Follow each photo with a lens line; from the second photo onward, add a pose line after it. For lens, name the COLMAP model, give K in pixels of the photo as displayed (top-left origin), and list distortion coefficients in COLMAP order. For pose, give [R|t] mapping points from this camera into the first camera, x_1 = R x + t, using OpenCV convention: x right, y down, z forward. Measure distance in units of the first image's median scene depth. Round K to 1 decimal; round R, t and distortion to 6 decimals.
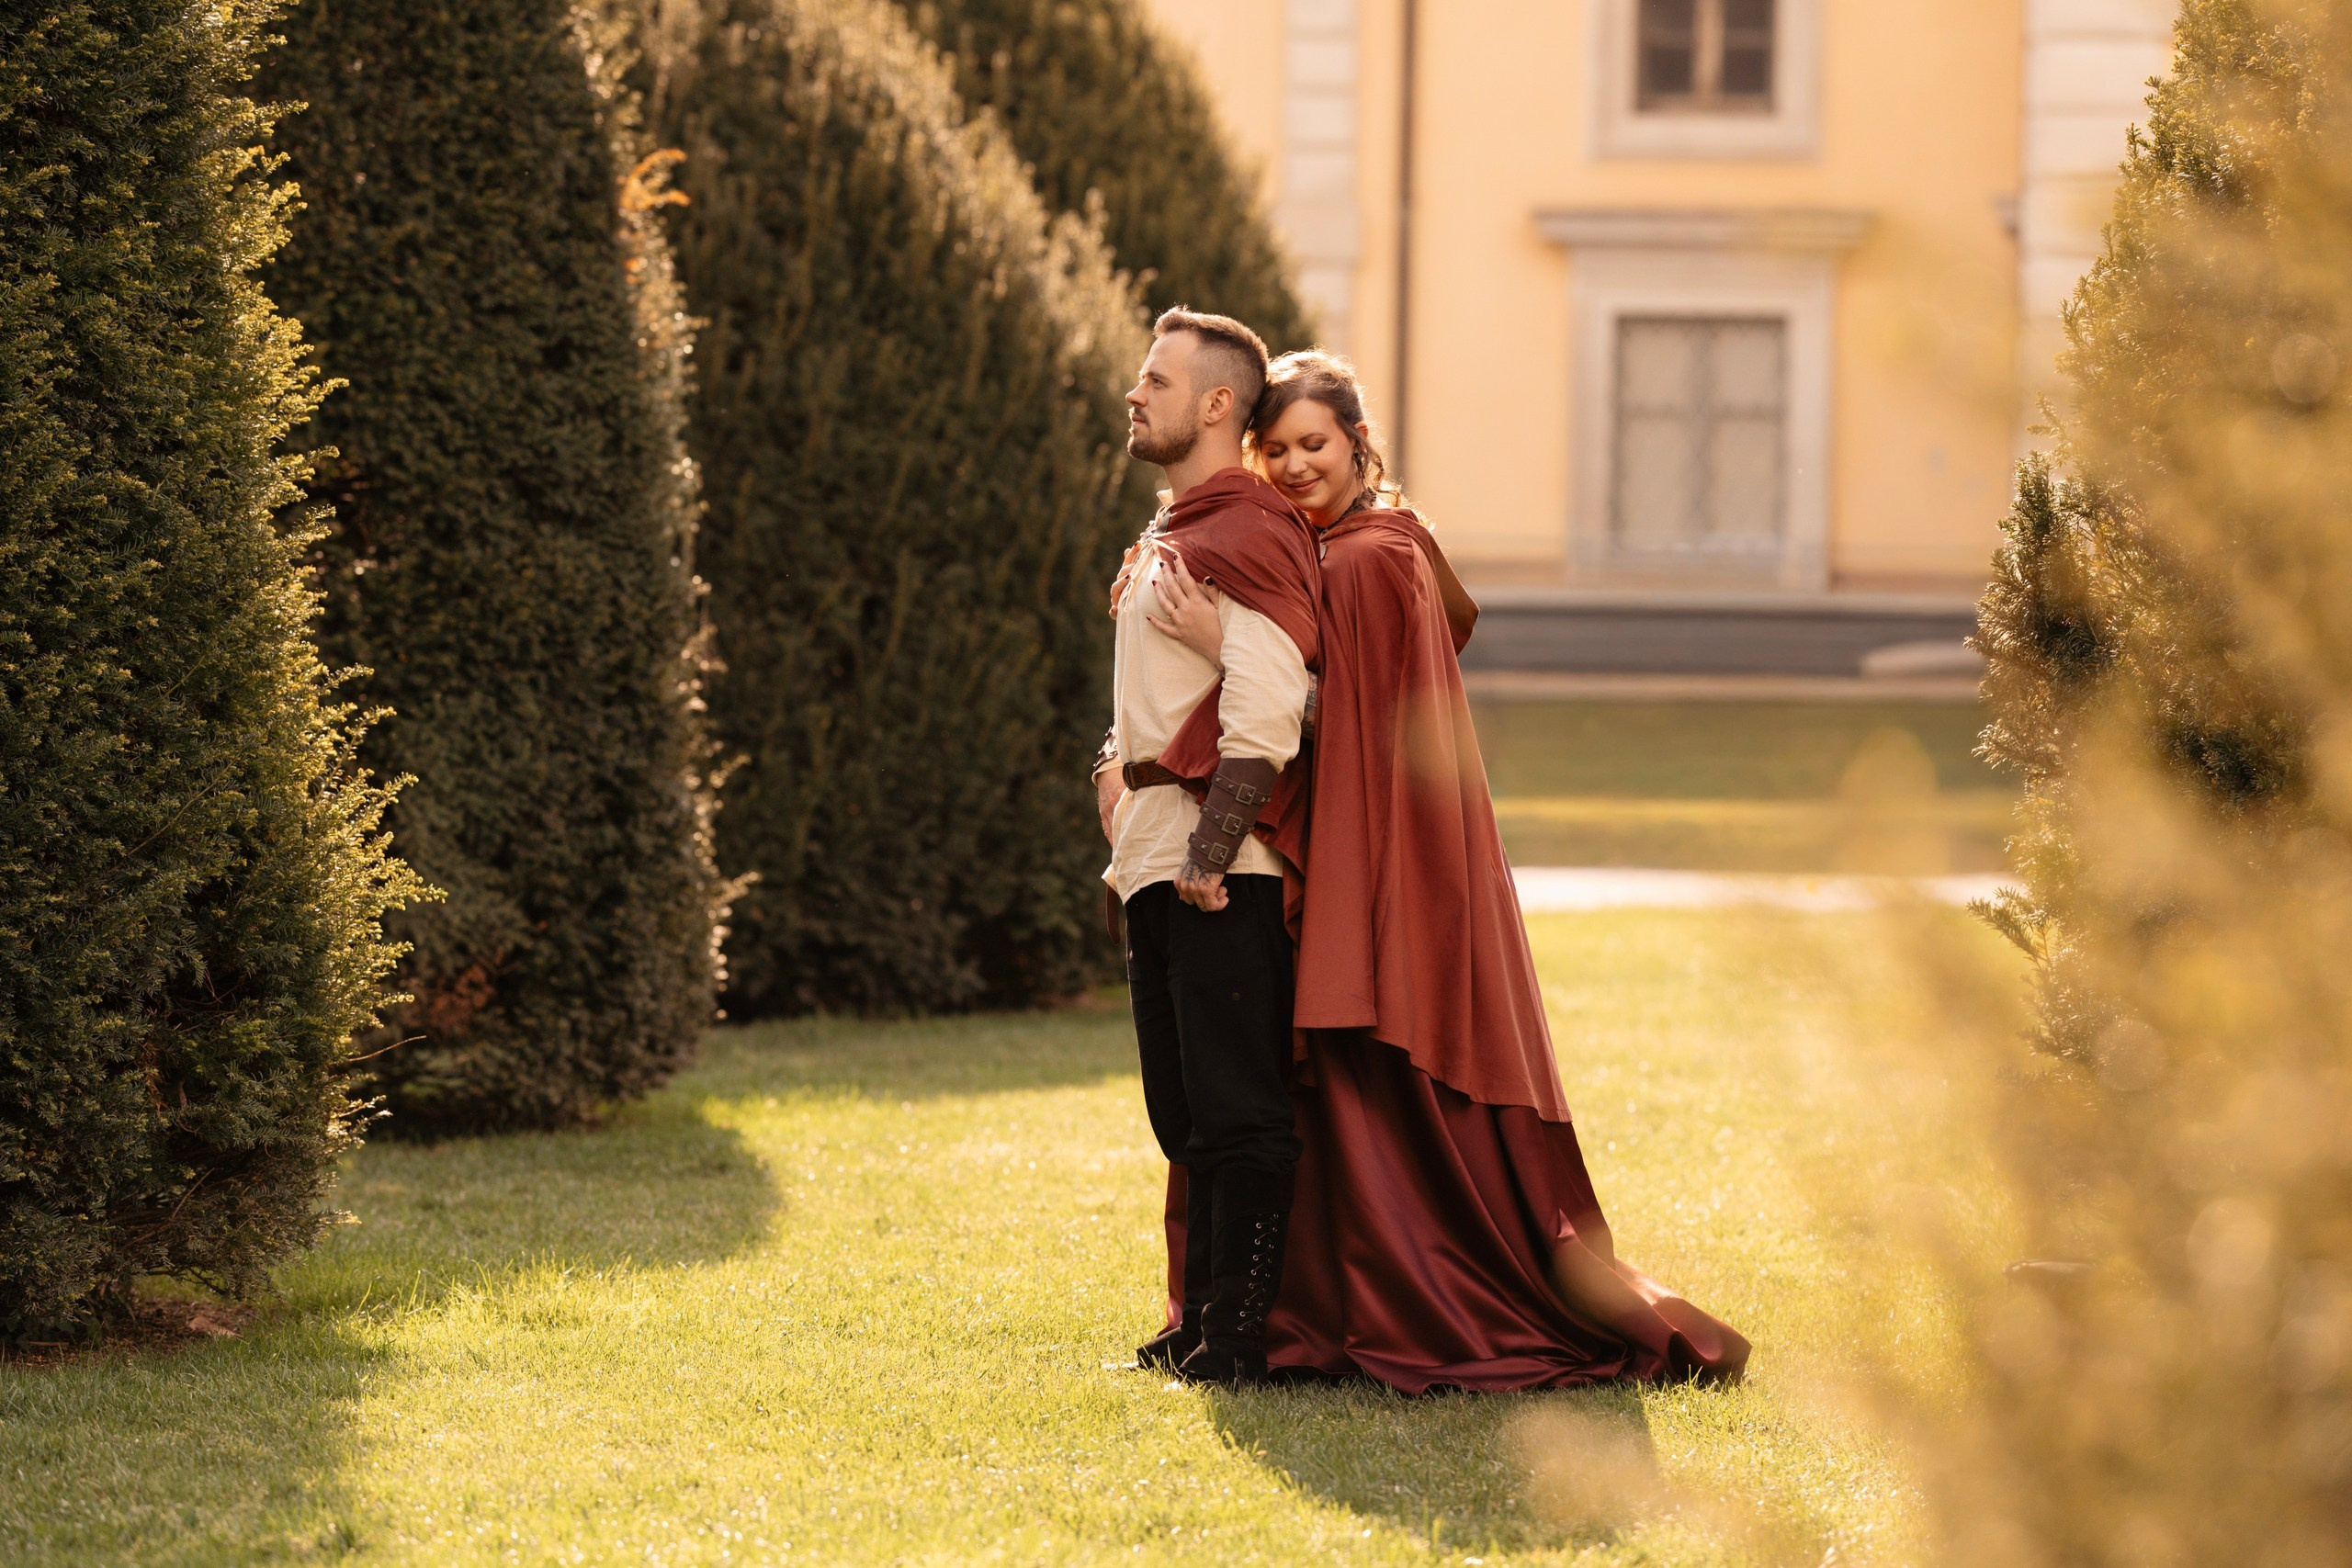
lens RADIAL K [[9174.3, 0, 1176.0], [0, 9174.3, 784.0], [0, 0, 1]] dist [0.379191, 1.083618]
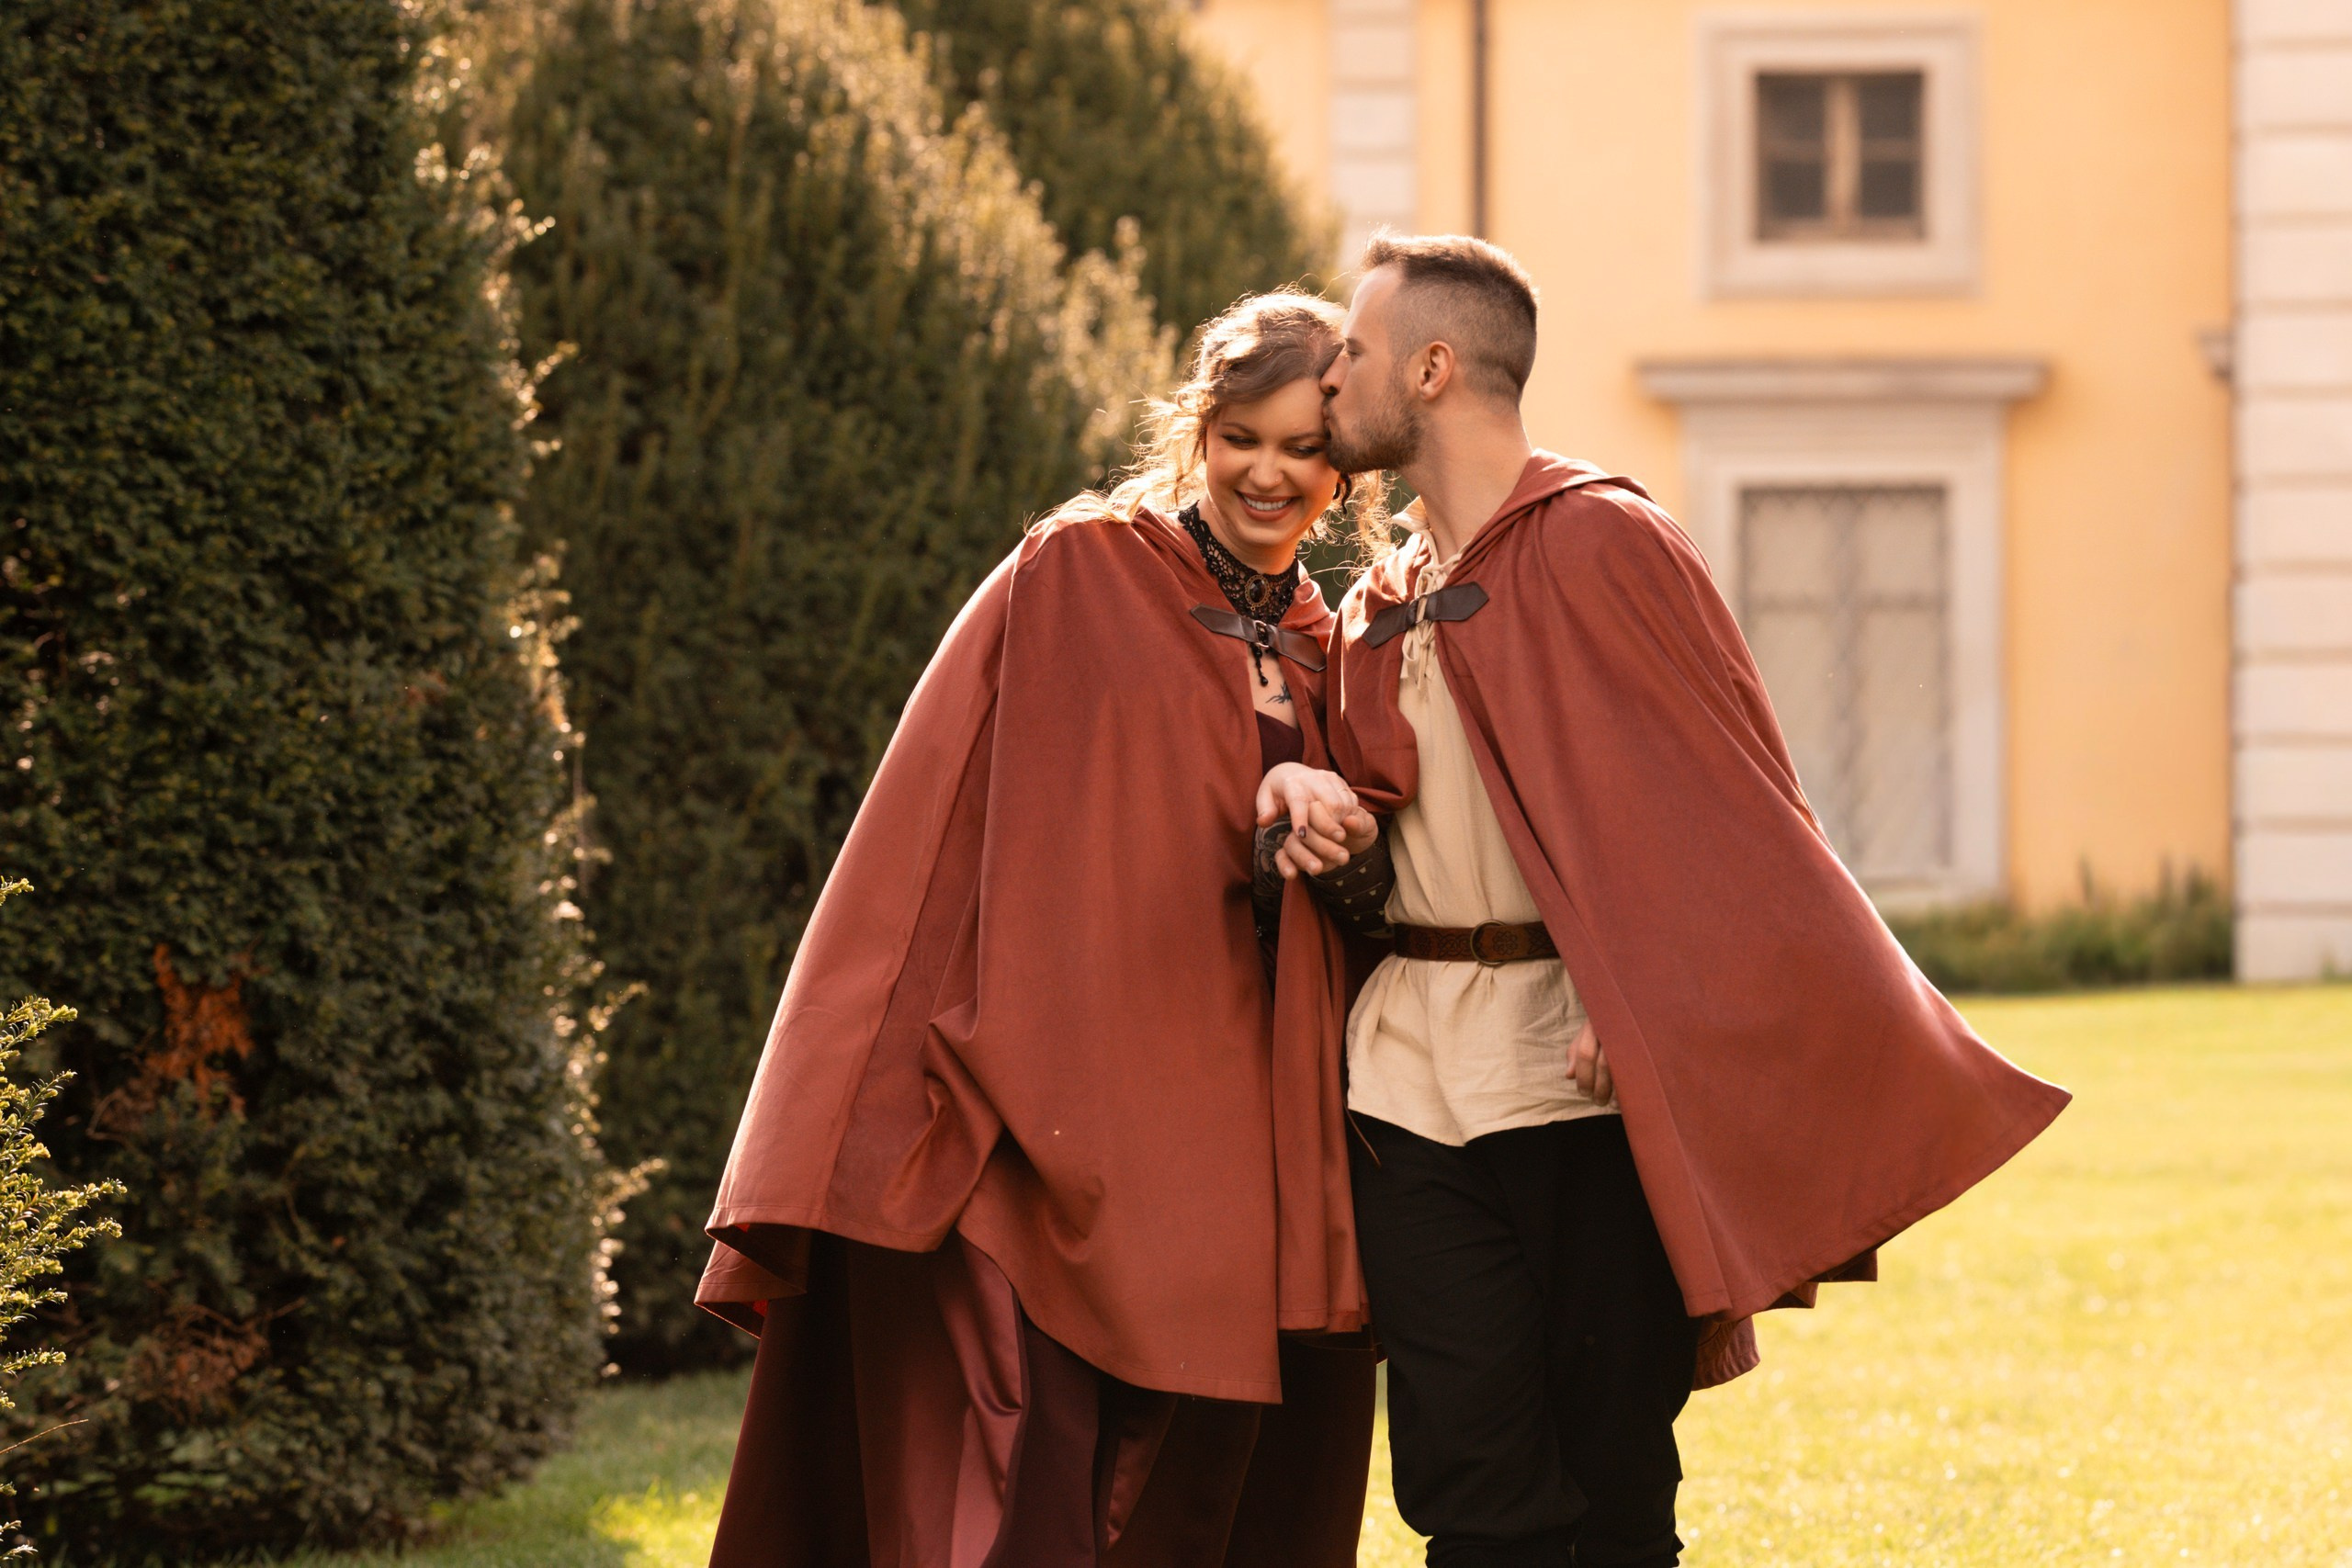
lens RADIAL K [[10145.6, 0, 1355.0], [0, 10145.6, 711.0], [0, 0, 1]] dist [0.329128, 0.076626]
pose [[0.999621, -0.021566, 0.017086, -0.006956], [0.022192, 0.999056, -0.037338, 0.006117], [-0.016265, 0.037703, 0.999157, 0.258213]]
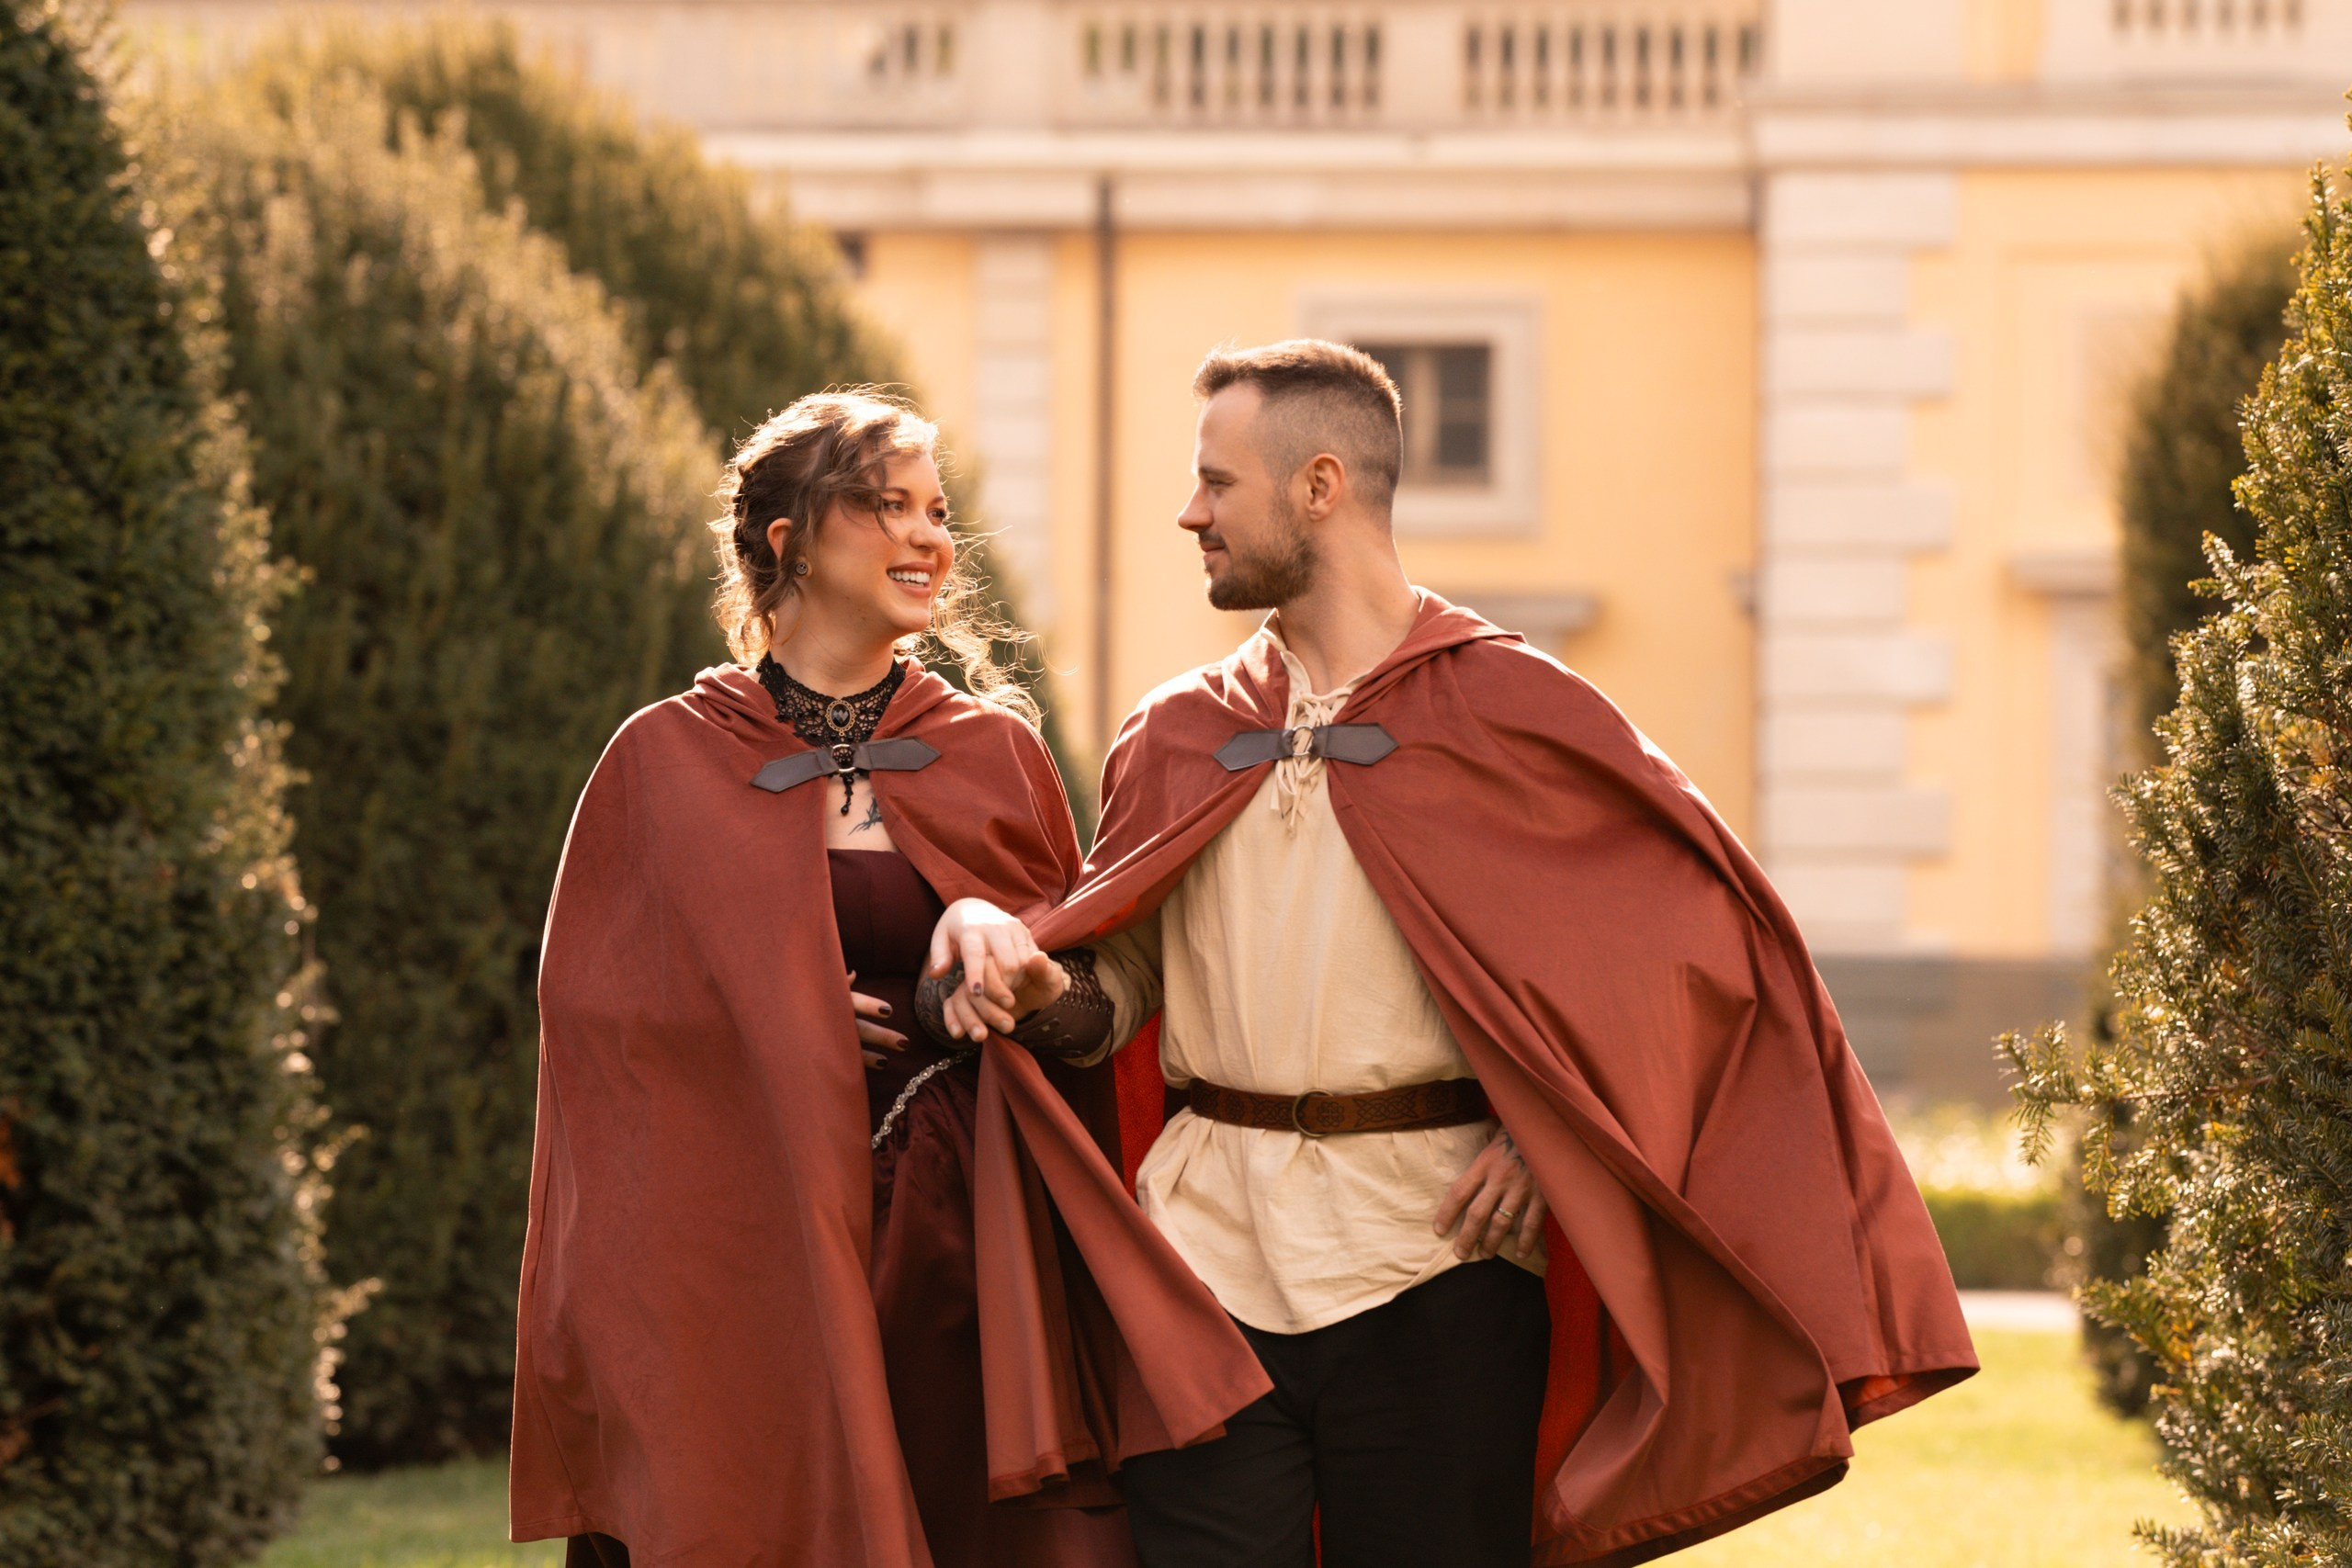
lens RADIAL K [[8876.0, 0, 1267.4], [0, 8876.0, 817.2], [0, 0, 1]] dist [0.459394, -5.370084]
pose [[0.998802, -0.009277, 0.048046, -0.006681], [0.011464, 0.998901, -0.045444, 0.005972], [-0.047572, 0.045940, 0.997811, 0.251274]]
